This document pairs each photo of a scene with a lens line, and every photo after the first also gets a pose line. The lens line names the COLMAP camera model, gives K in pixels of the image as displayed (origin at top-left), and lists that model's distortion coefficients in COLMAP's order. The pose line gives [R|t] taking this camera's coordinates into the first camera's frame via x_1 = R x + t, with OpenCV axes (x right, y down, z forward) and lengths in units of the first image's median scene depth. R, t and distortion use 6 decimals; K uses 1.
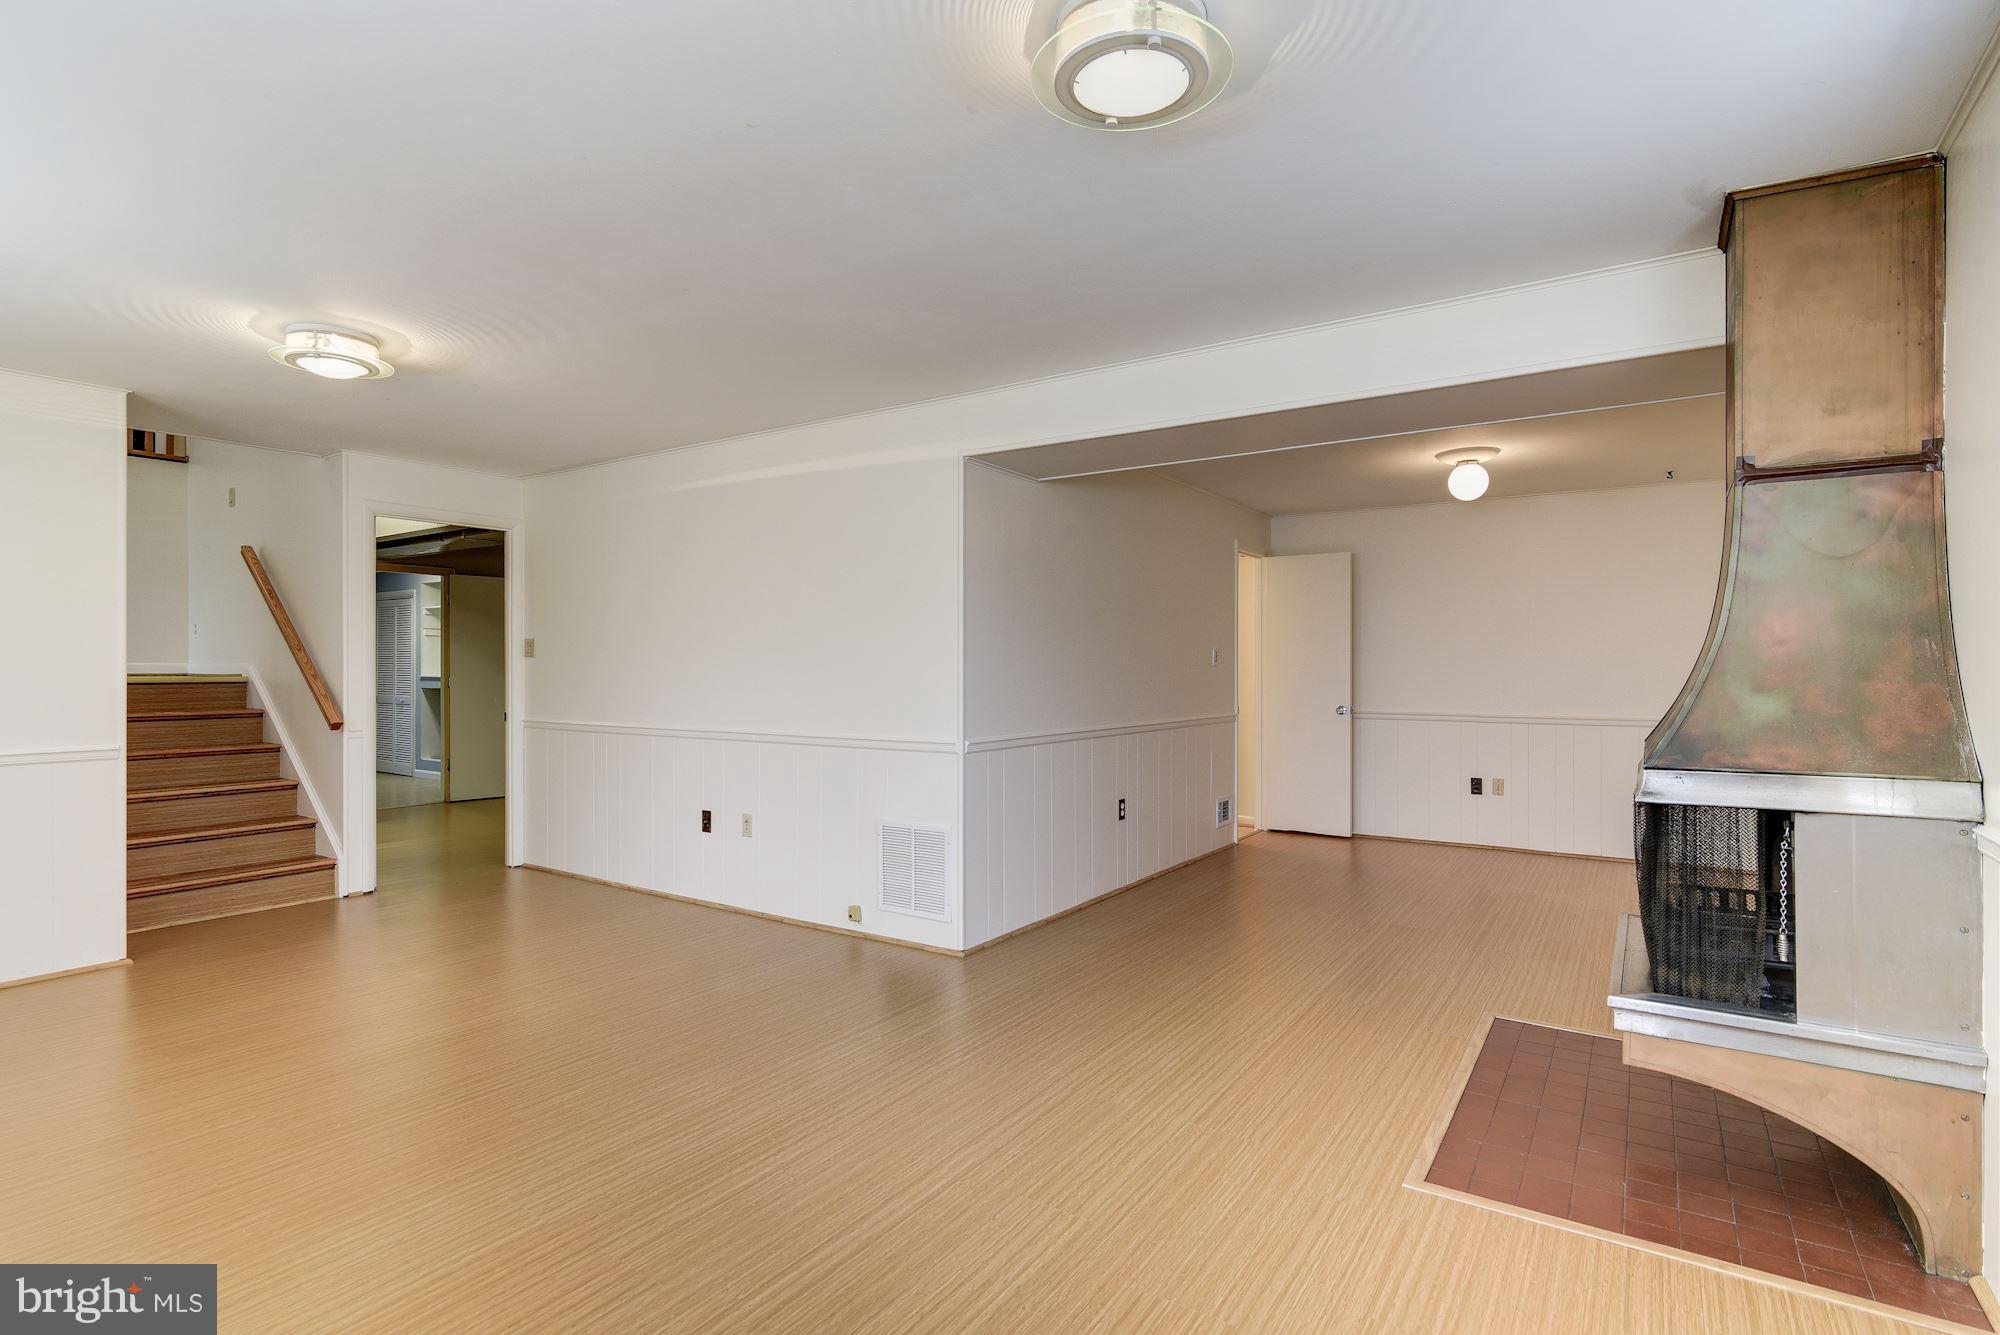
lens RADIAL K [[1003.4, 0, 1003.6], [0, 1003.4, 662.1], [0, 0, 1]] dist [-0.001768, 0.000012]
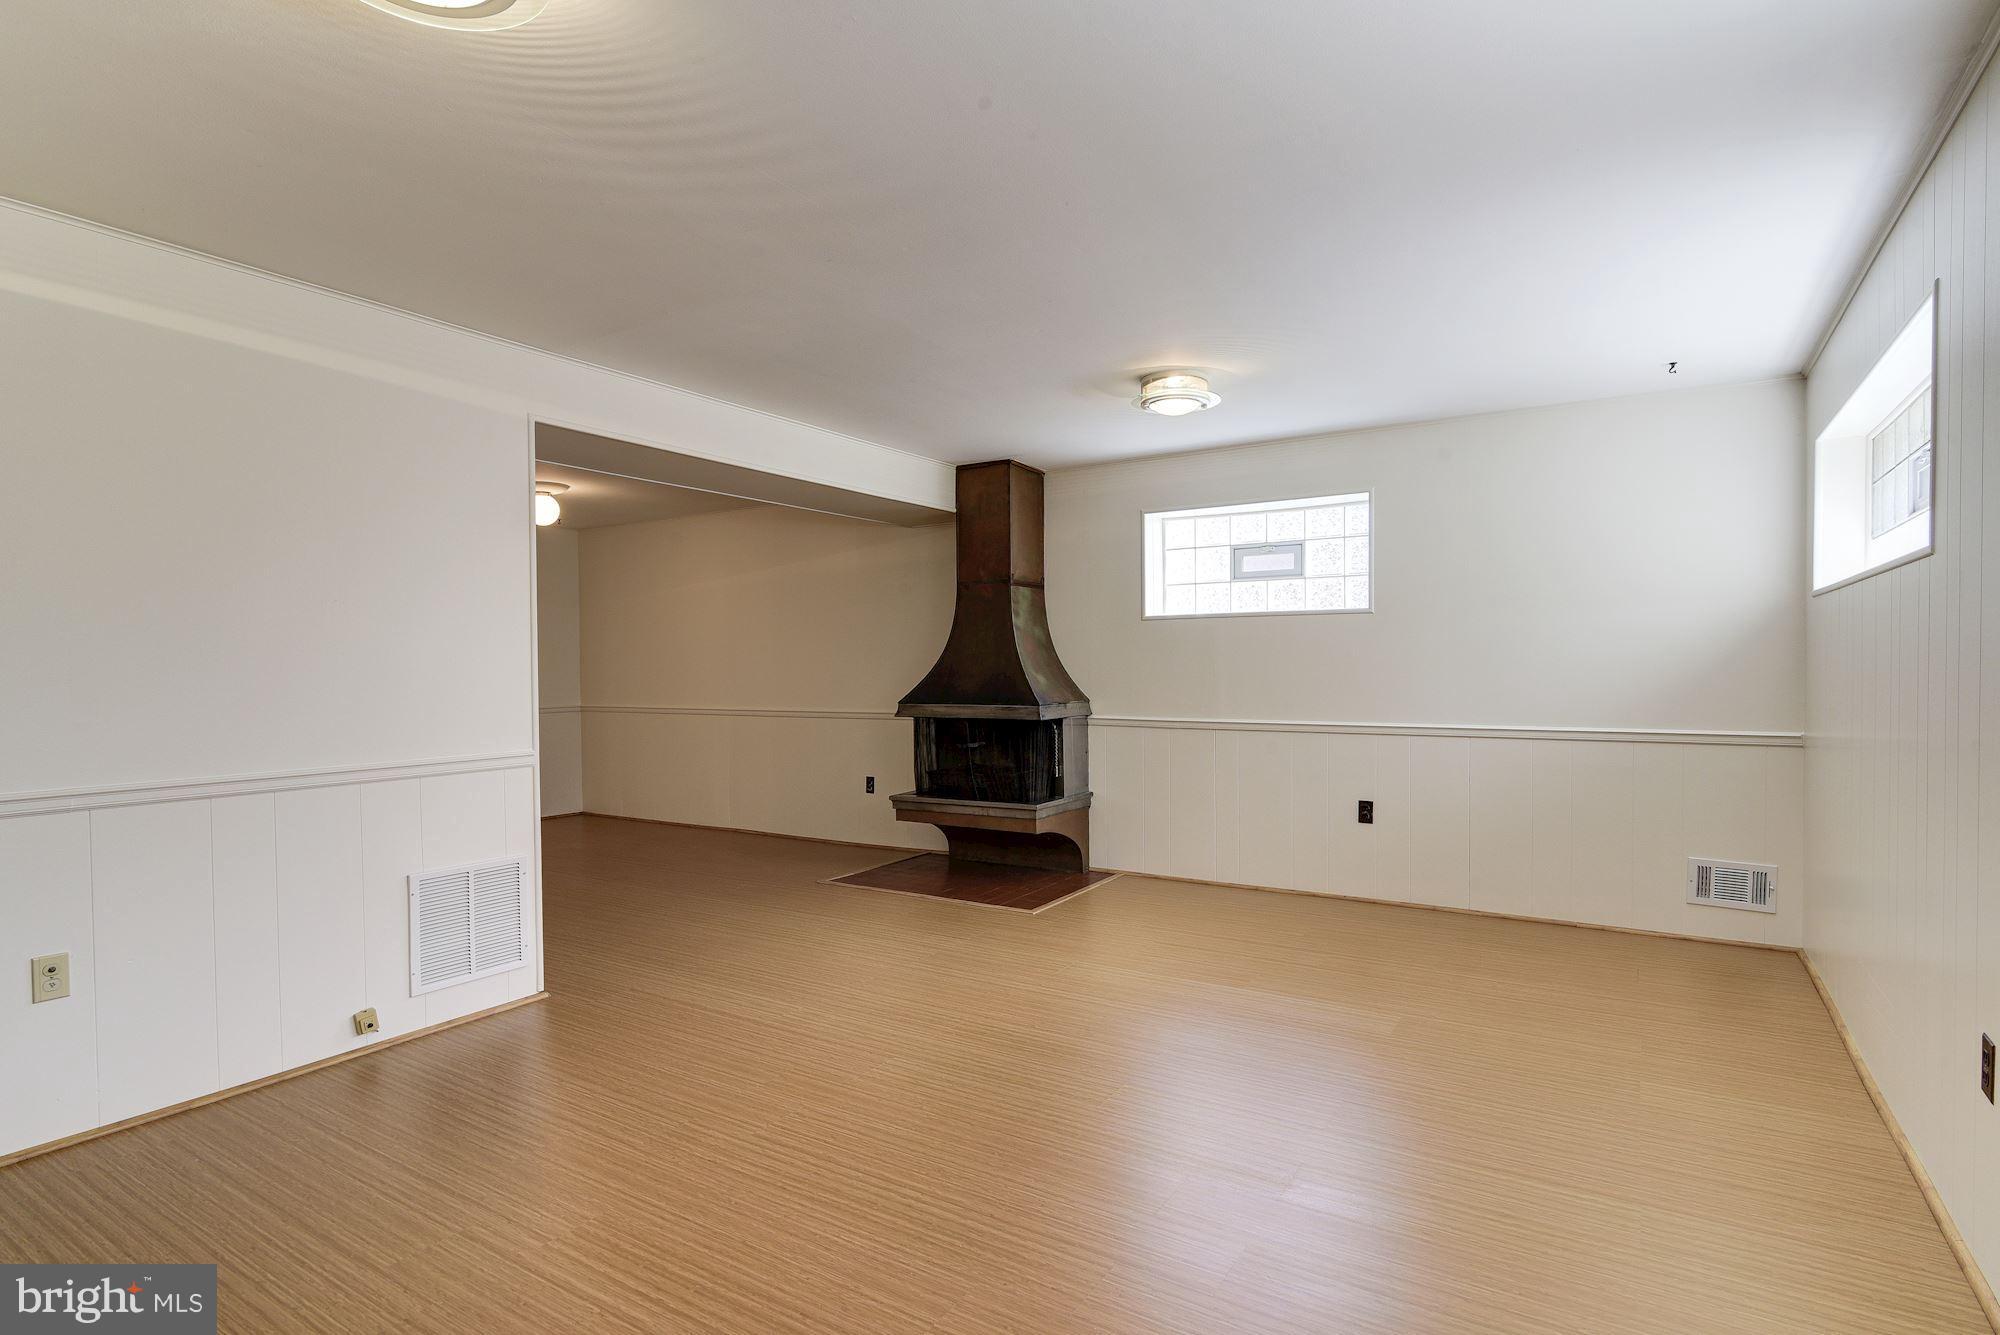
lens RADIAL K [[1003.4, 0, 1000.1], [0, 1003.4, 674.7], [0, 0, 1]] dist [-0.001768, 0.000012]
pose [[-0.036560, -0.010420, 0.999277, -0.861641], [0.000139, 0.999946, 0.010432, 0.004054], [-0.999331, 0.000521, -0.036557, 0.593771]]
